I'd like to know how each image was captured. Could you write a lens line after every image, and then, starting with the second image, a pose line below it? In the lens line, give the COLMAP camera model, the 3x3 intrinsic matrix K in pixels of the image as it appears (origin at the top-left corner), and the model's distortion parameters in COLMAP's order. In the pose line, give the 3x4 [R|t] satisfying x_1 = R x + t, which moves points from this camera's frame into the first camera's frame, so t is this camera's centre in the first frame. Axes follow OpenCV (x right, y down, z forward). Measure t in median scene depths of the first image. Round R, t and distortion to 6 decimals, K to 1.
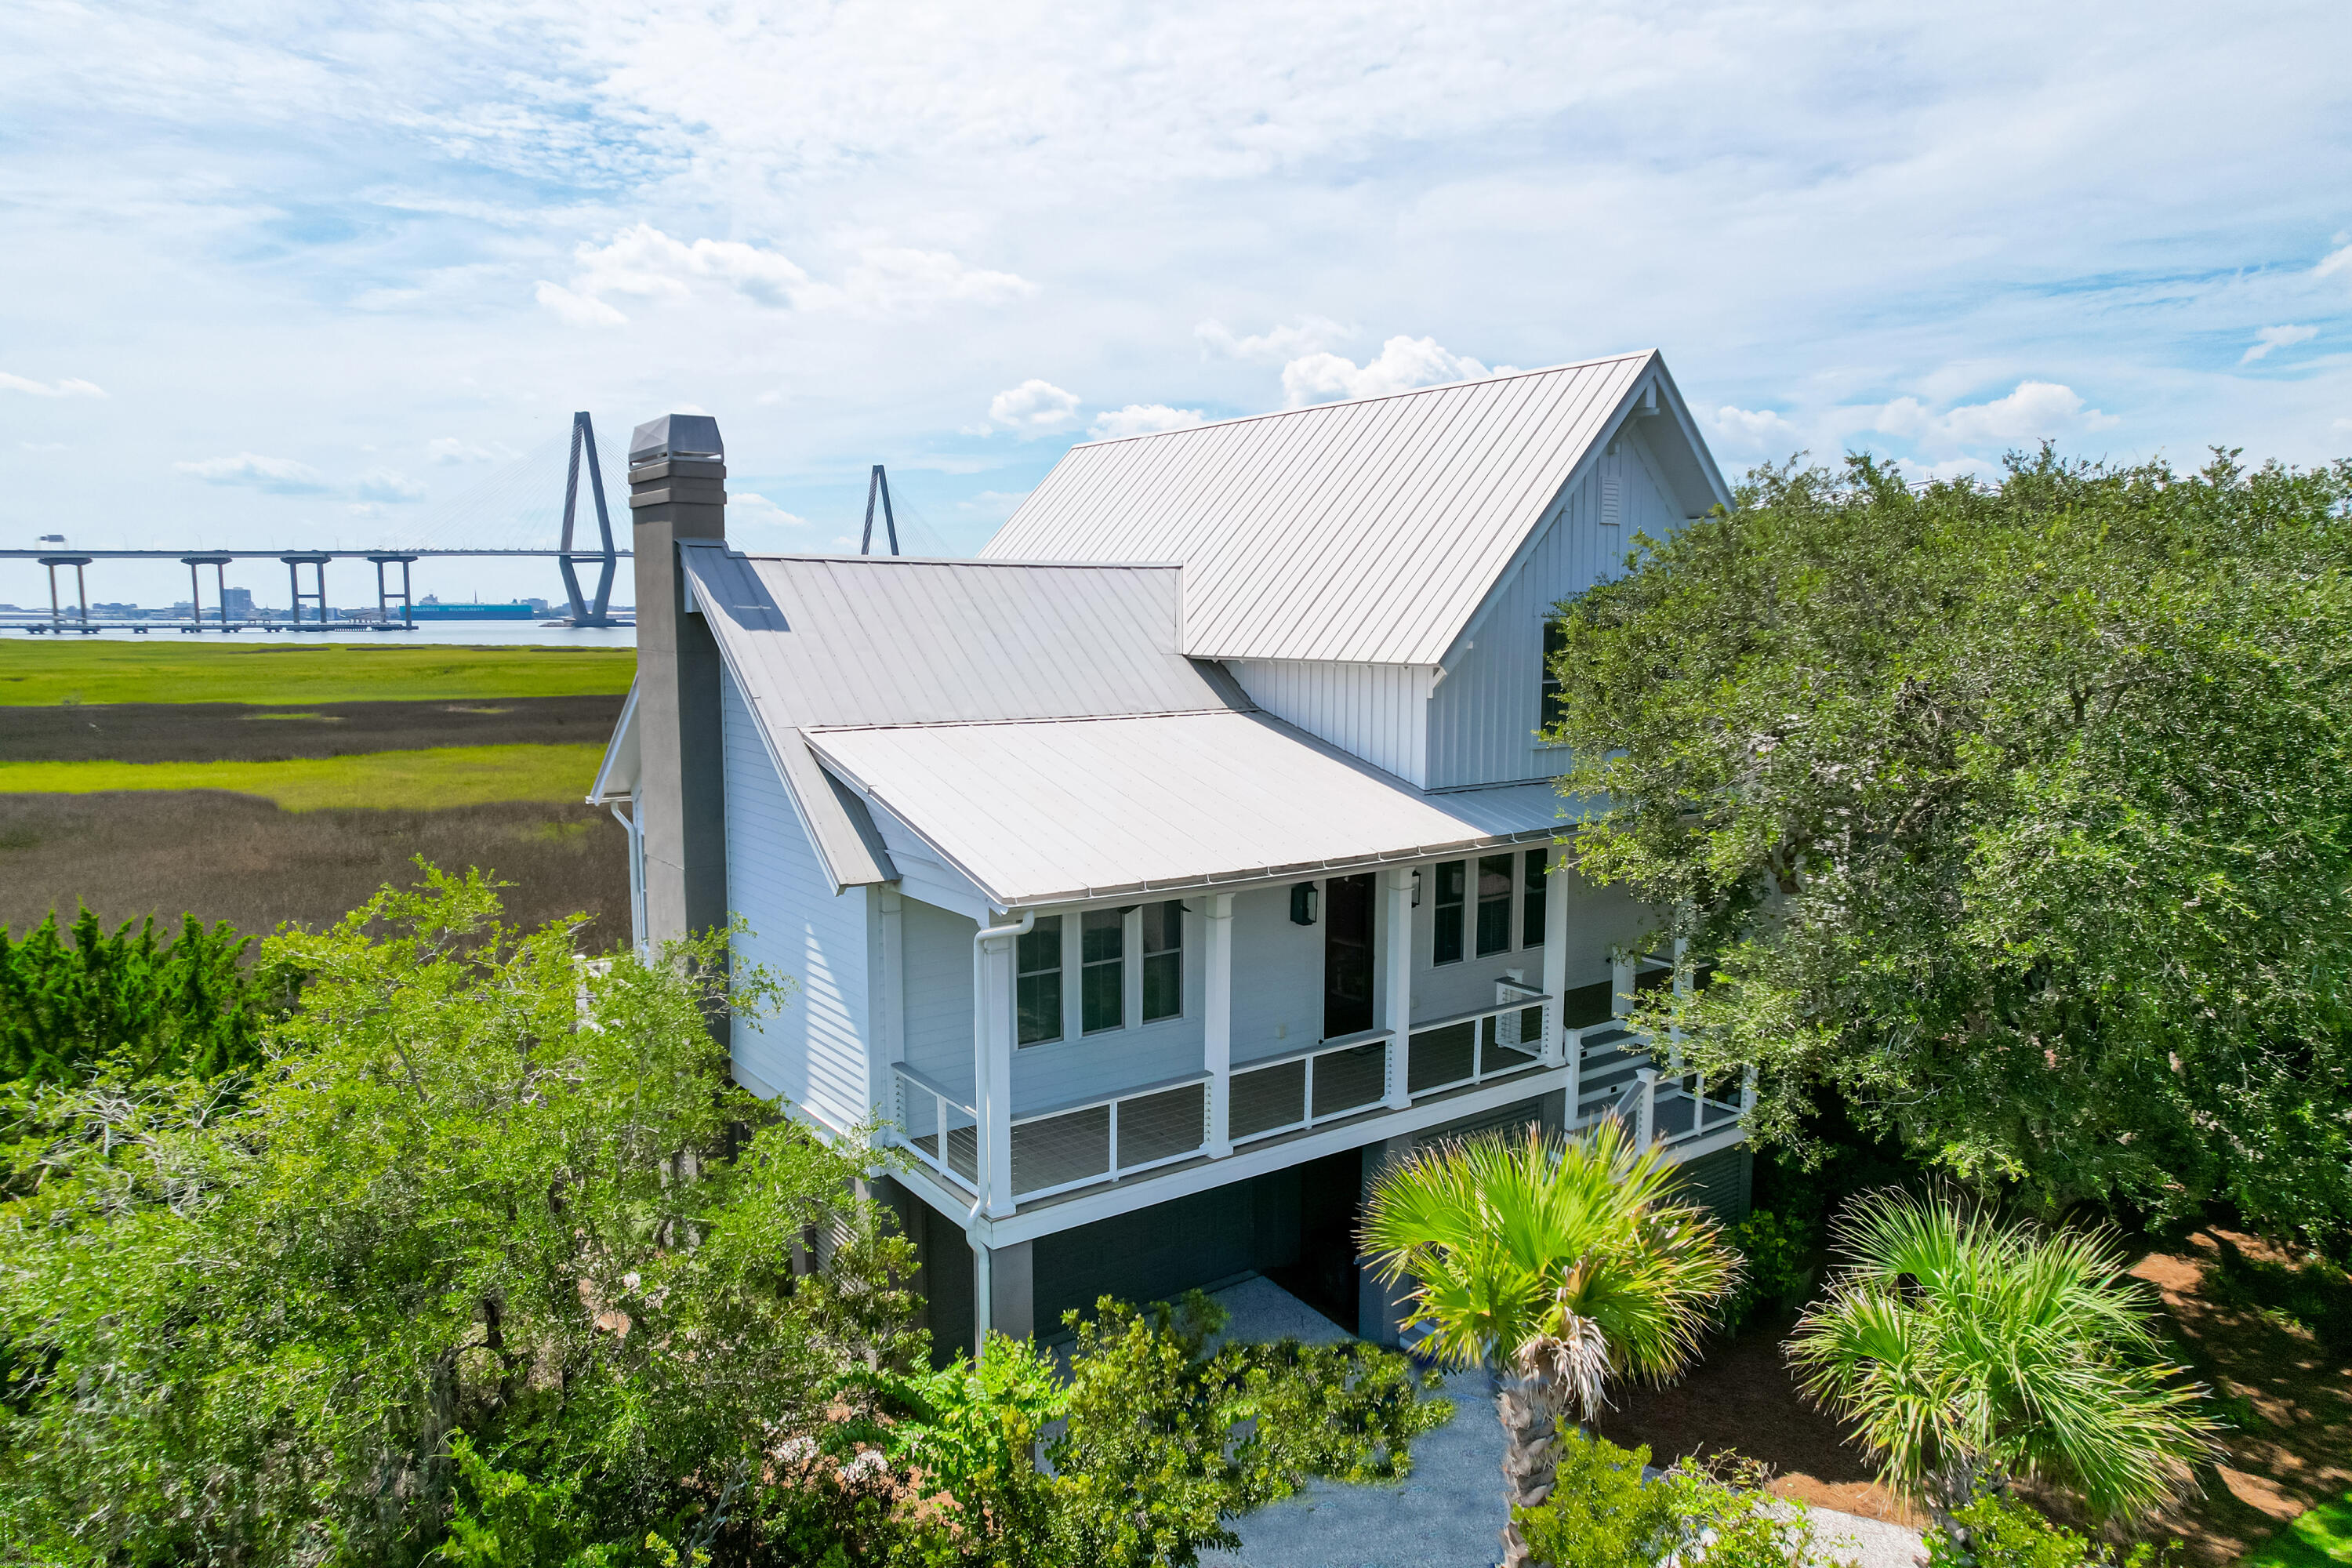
lens RADIAL K [[1494.9, 0, 1183.5], [0, 1494.9, 778.4], [0, 0, 1]] dist [-0.065350, 0.068713]
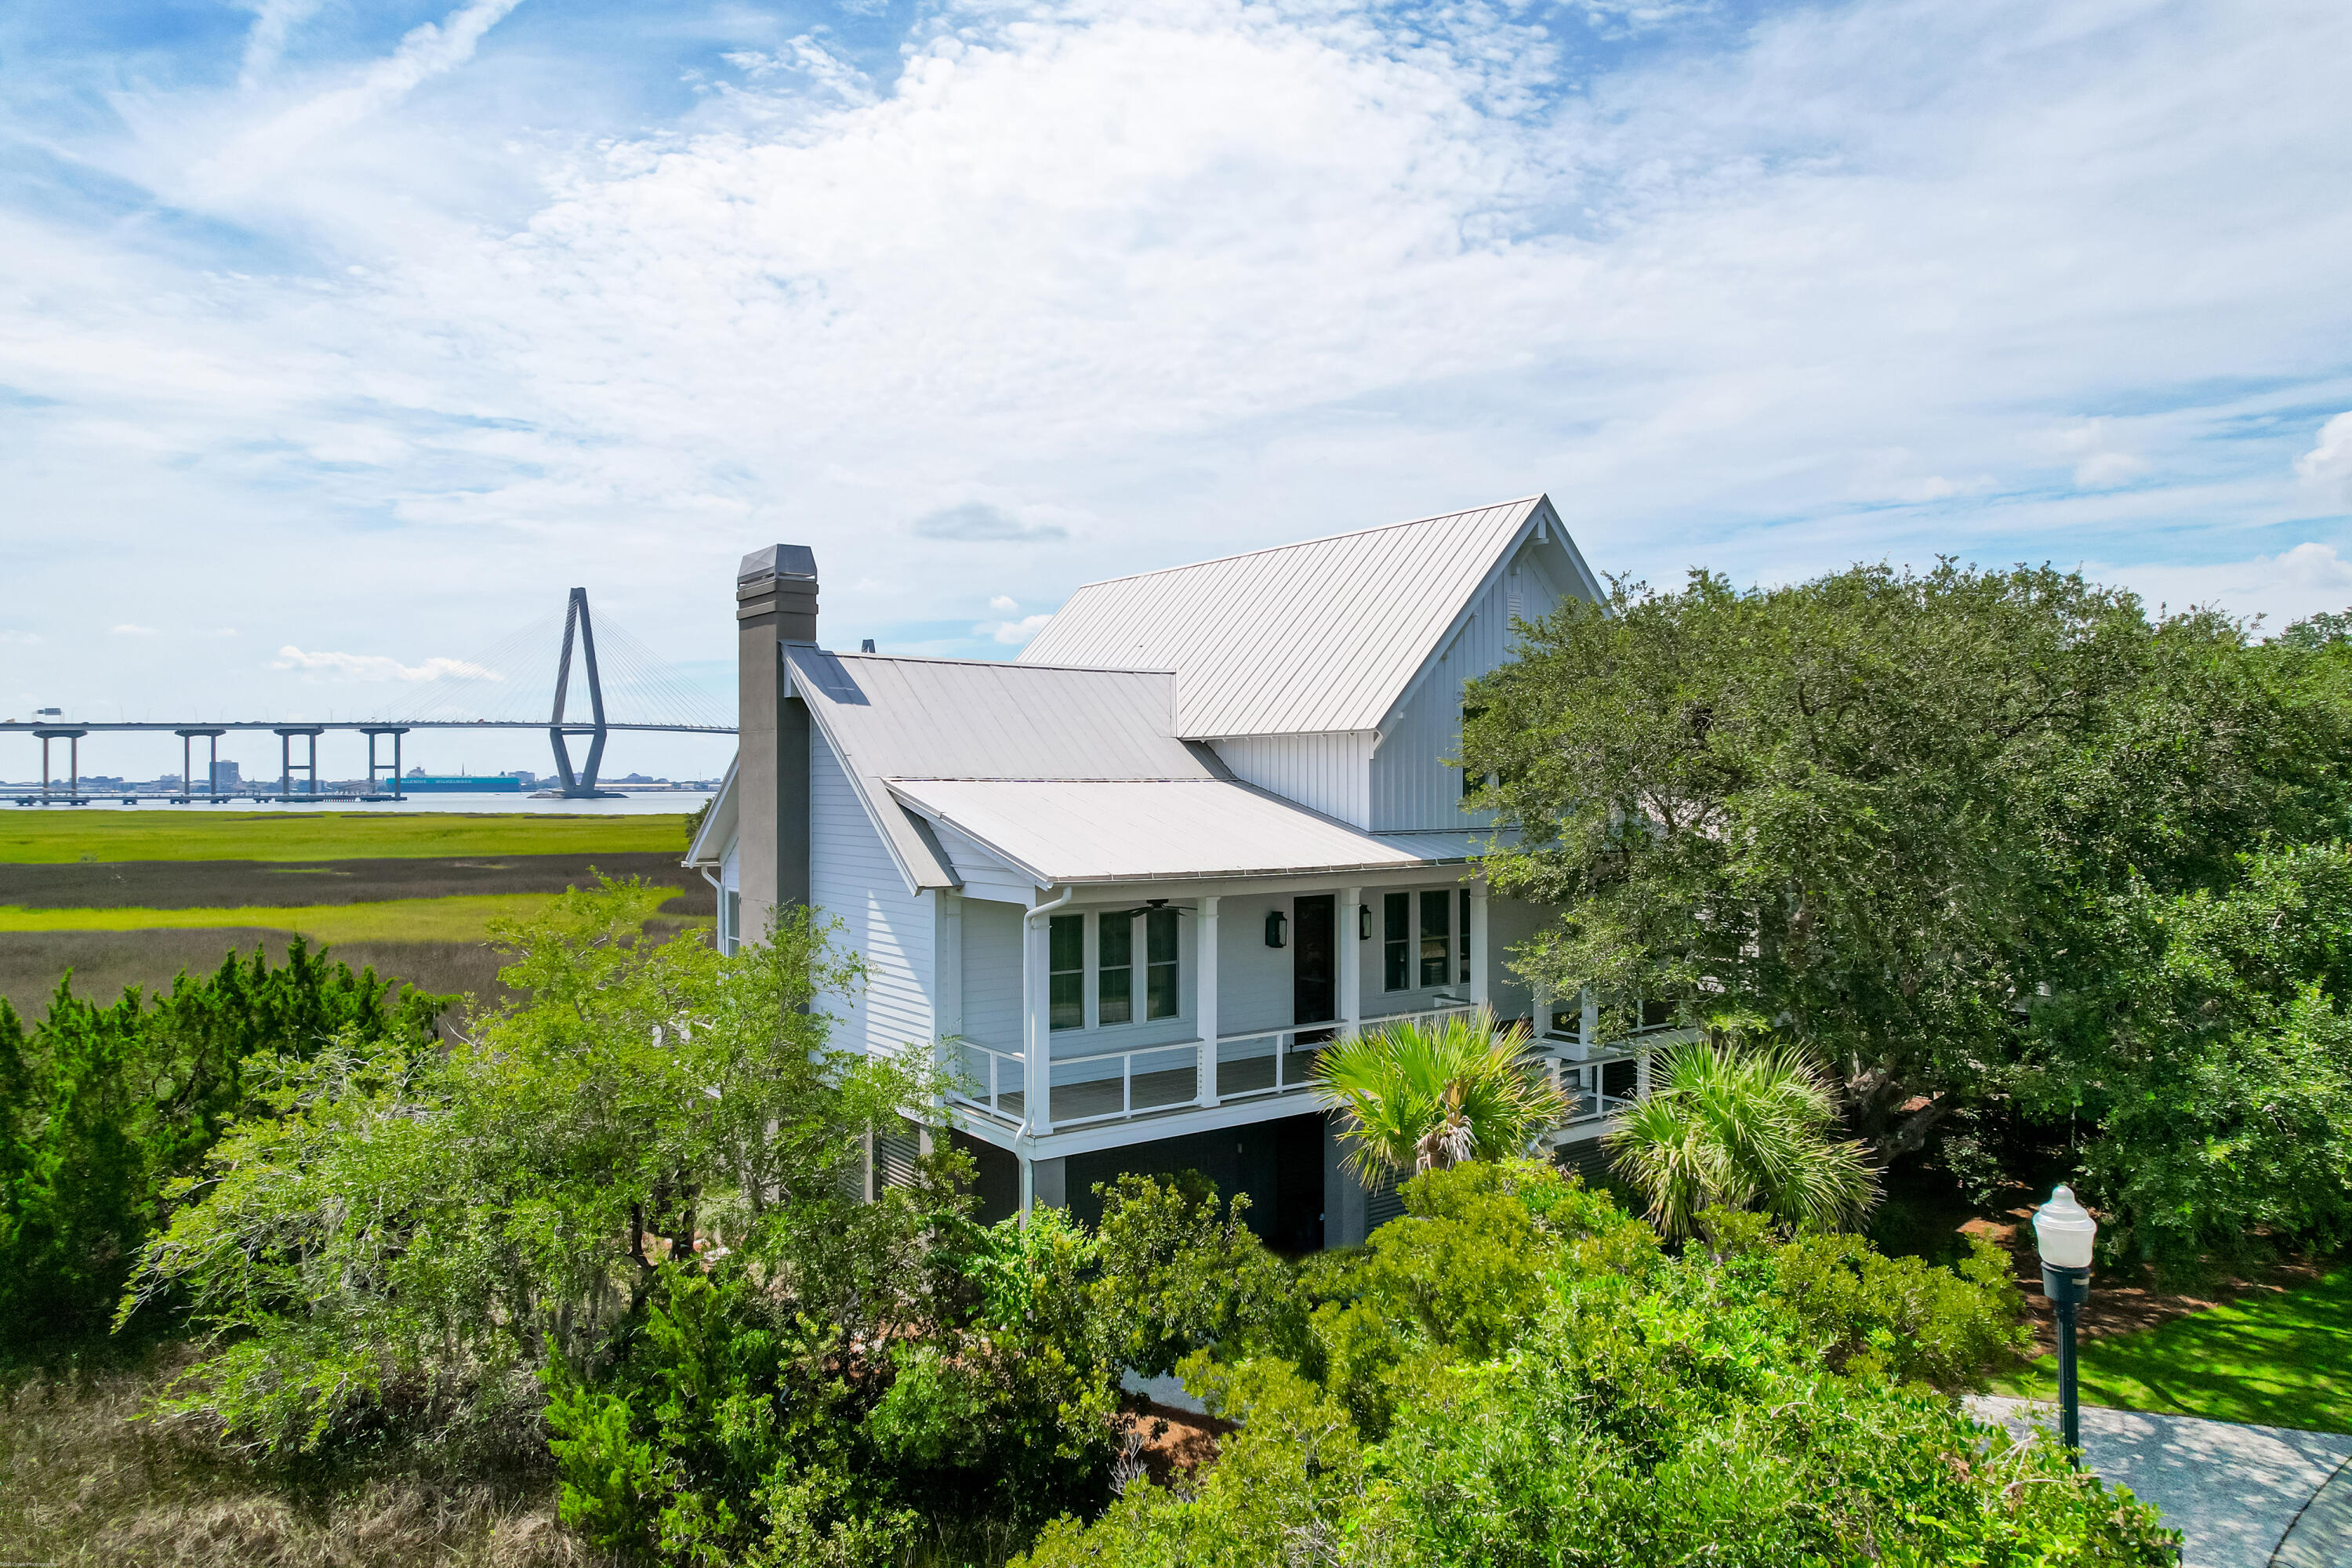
lens RADIAL K [[1494.9, 0, 1183.8], [0, 1494.9, 784.5], [0, 0, 1]] dist [-0.065350, 0.068713]
pose [[0.999939, -0.003965, 0.010280, -0.008185], [0.005075, 0.993880, -0.110347, 0.103077], [-0.009779, 0.110393, 0.993840, -0.253823]]
